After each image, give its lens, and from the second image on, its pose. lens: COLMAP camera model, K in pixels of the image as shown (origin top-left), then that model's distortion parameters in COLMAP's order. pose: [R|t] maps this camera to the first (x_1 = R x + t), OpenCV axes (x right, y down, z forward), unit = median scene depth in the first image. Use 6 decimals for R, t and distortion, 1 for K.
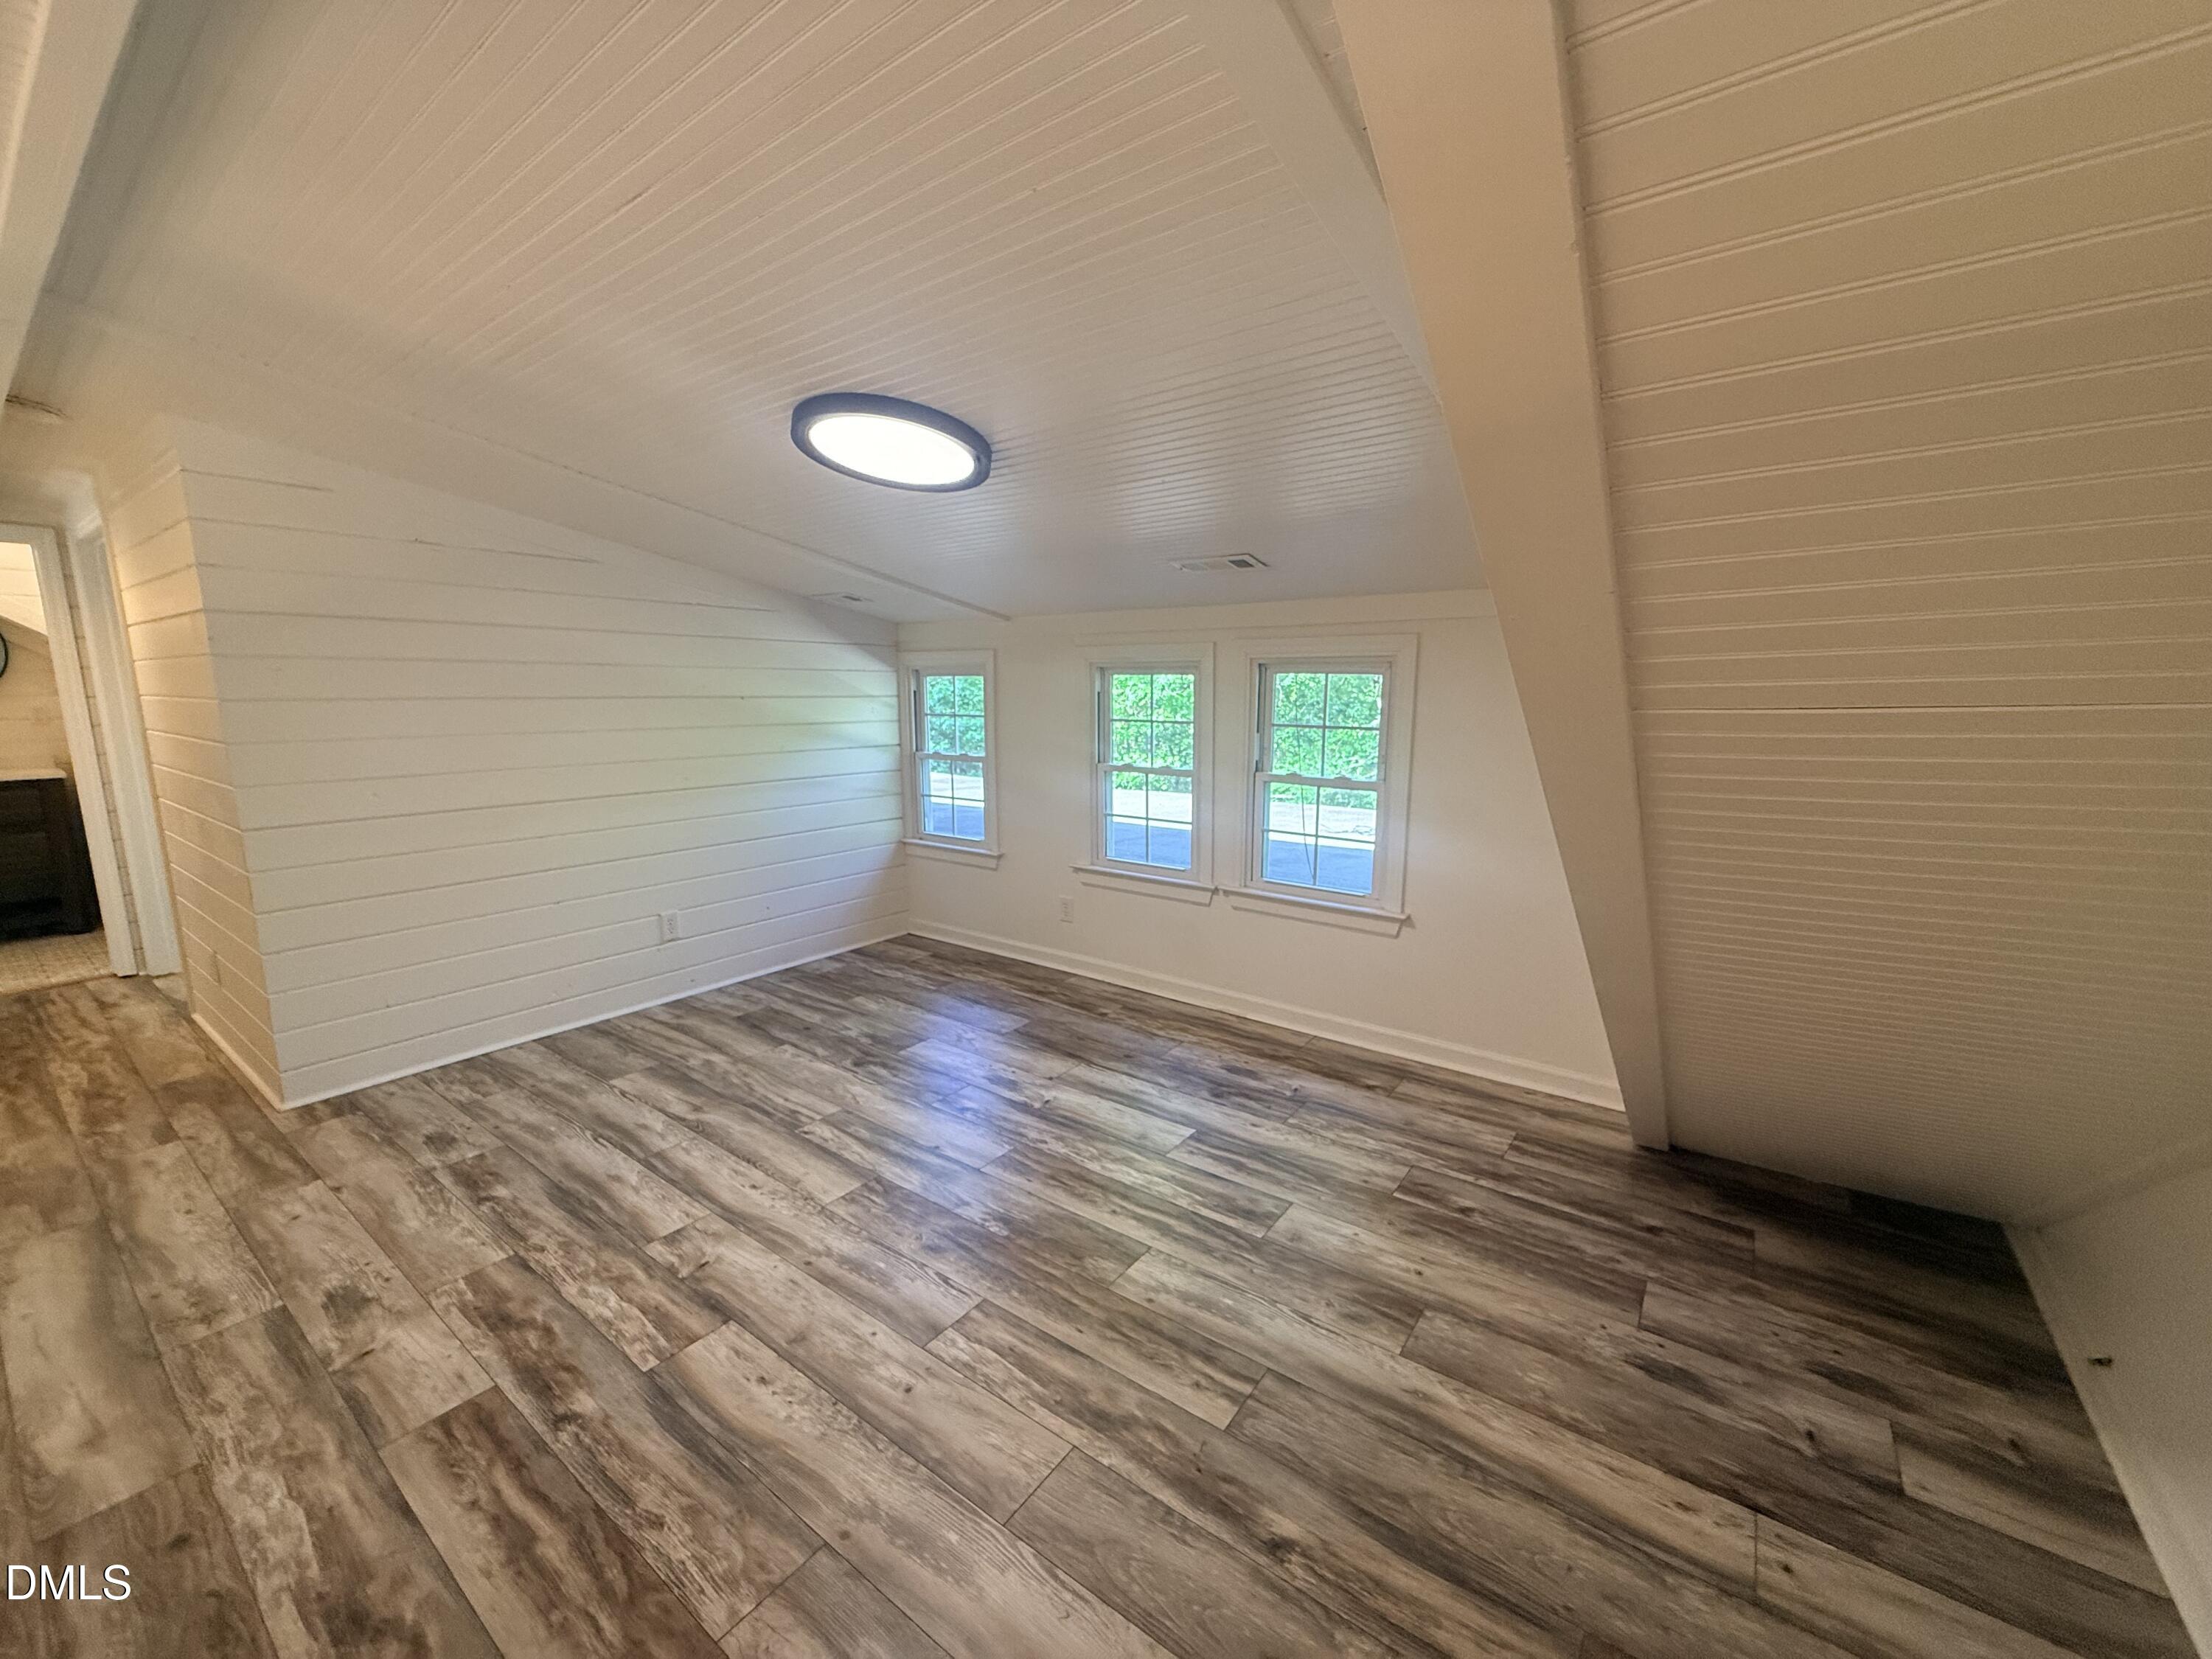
lens RADIAL K [[877.4, 0, 1102.9], [0, 877.4, 831.2], [0, 0, 1]] dist [-0.000053, 0.000030]
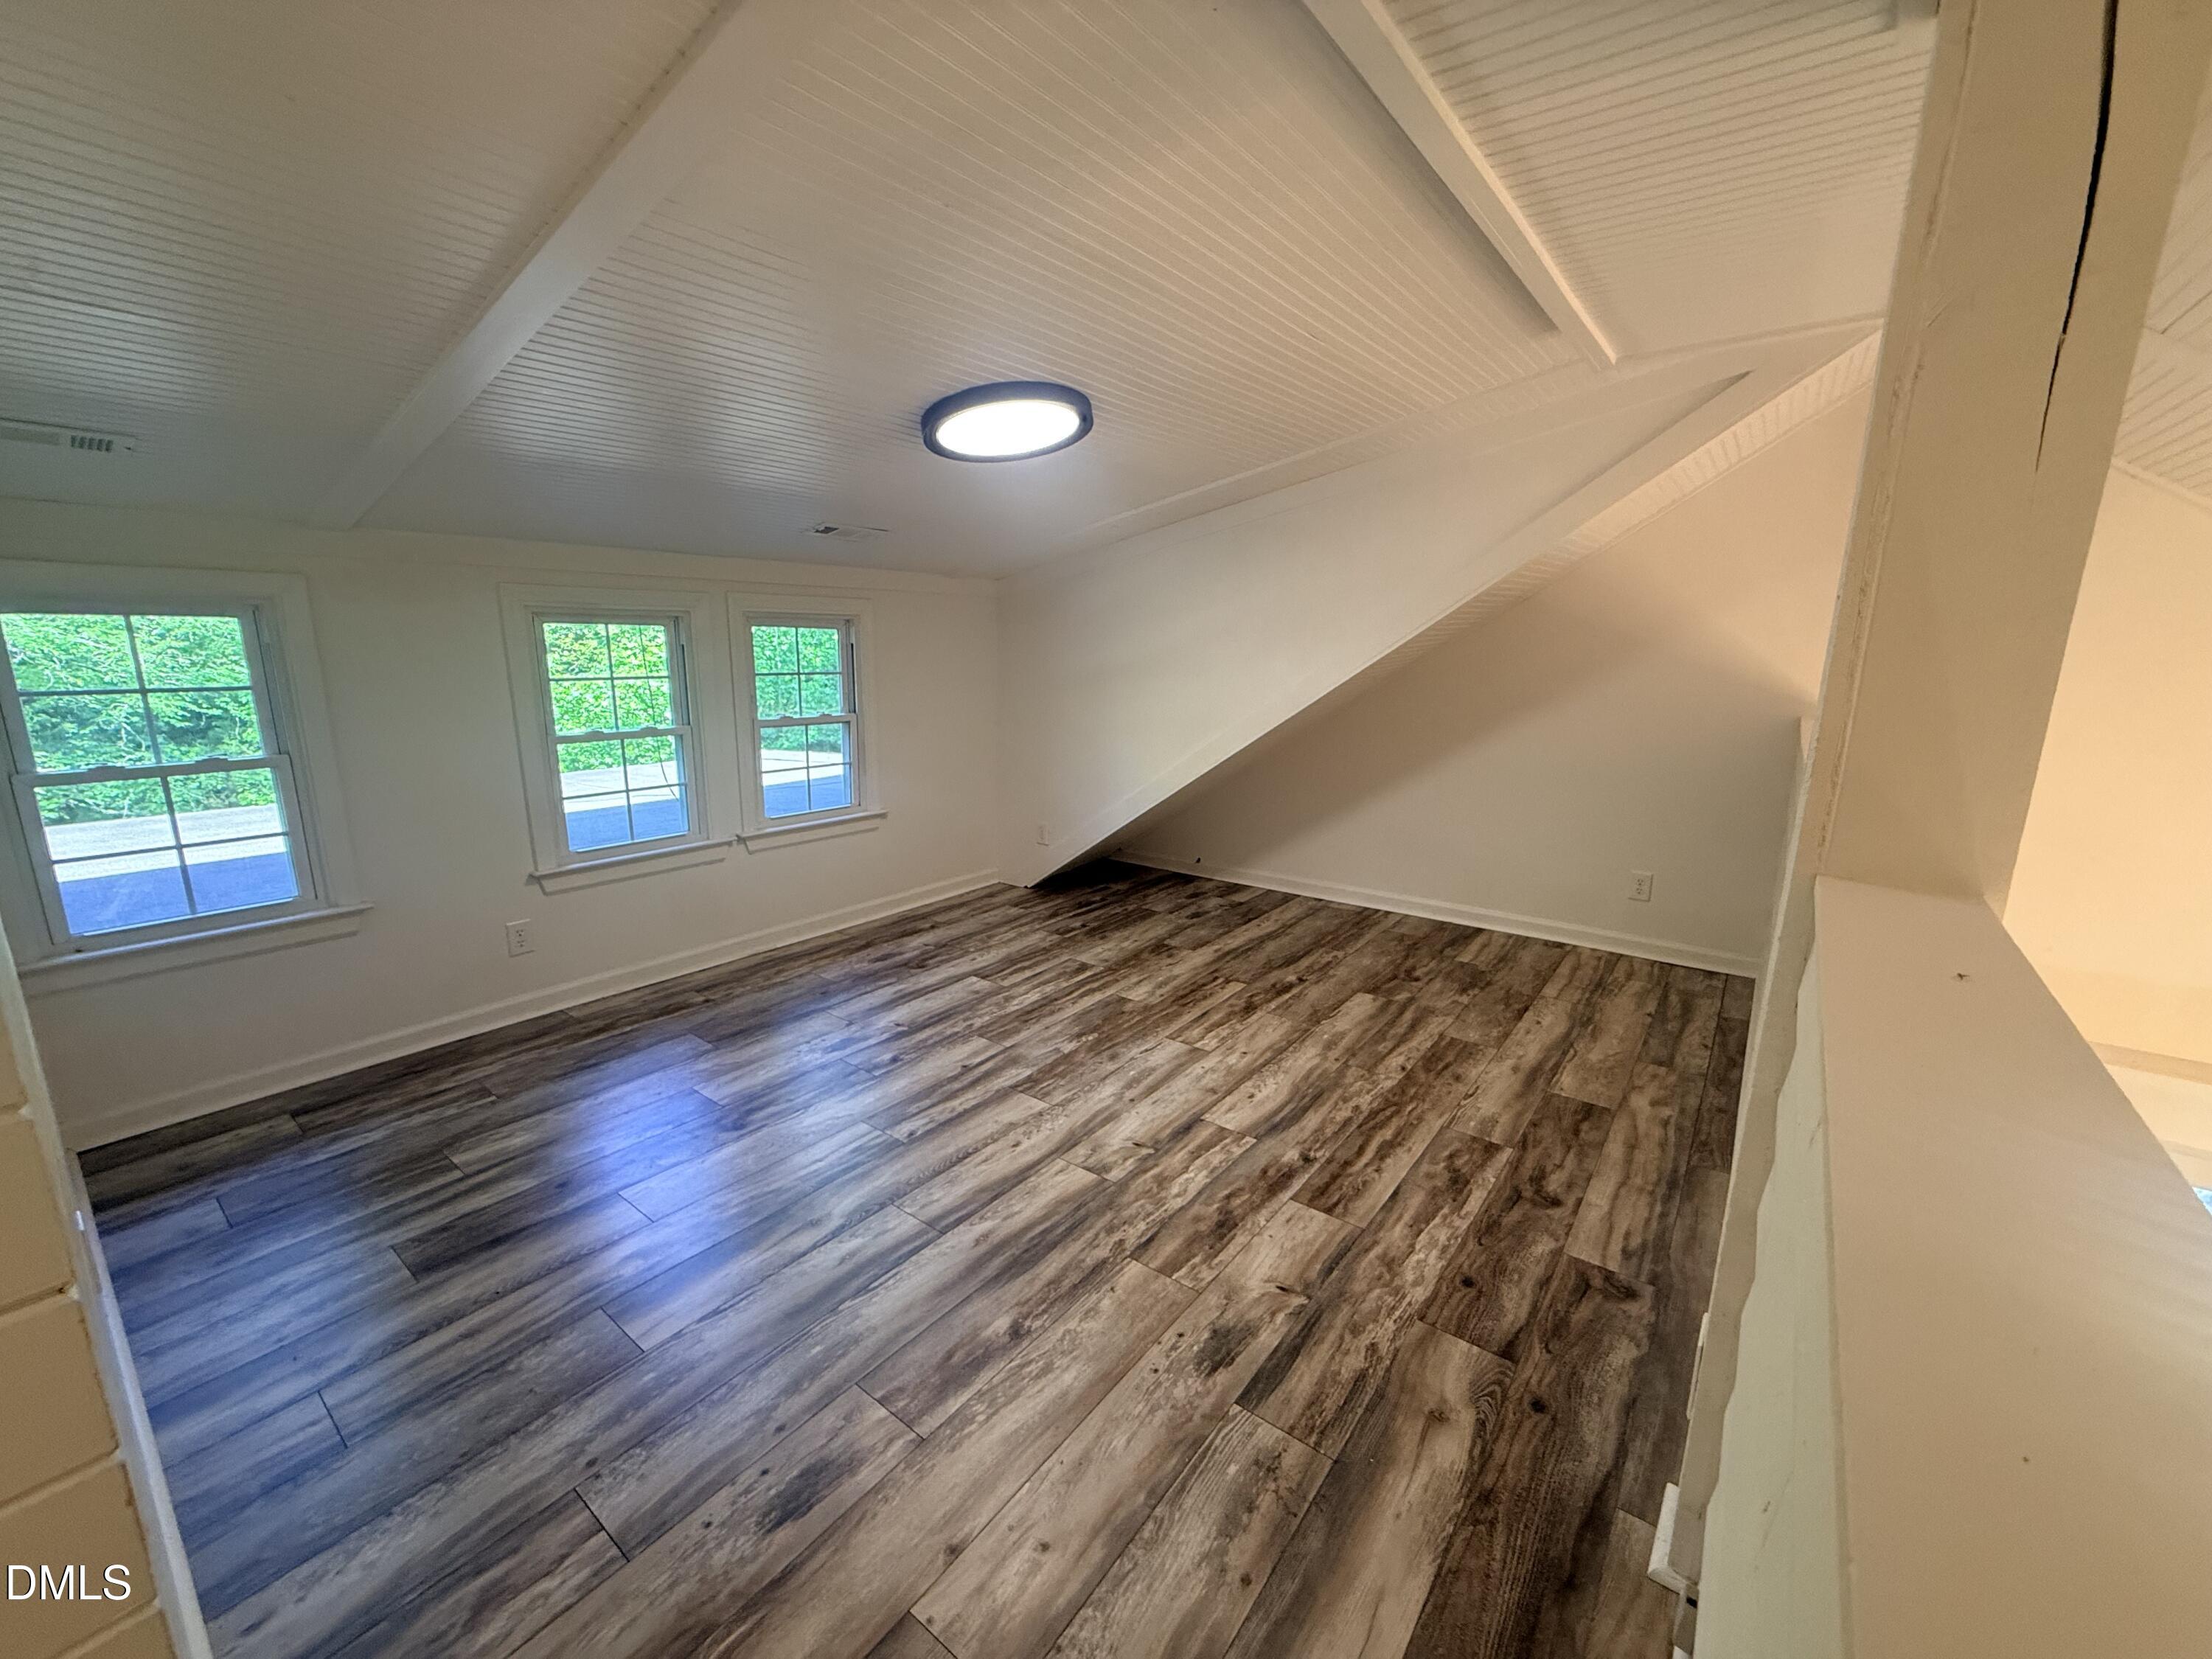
lens RADIAL K [[877.4, 0, 1100.0], [0, 877.4, 819.4], [0, 0, 1]] dist [-0.000053, 0.000030]
pose [[0.026265, -0.197552, 0.979940, -1.401492], [0.159913, 0.968485, 0.190957, -0.136918], [-0.986782, 0.151690, 0.057029, 0.857778]]
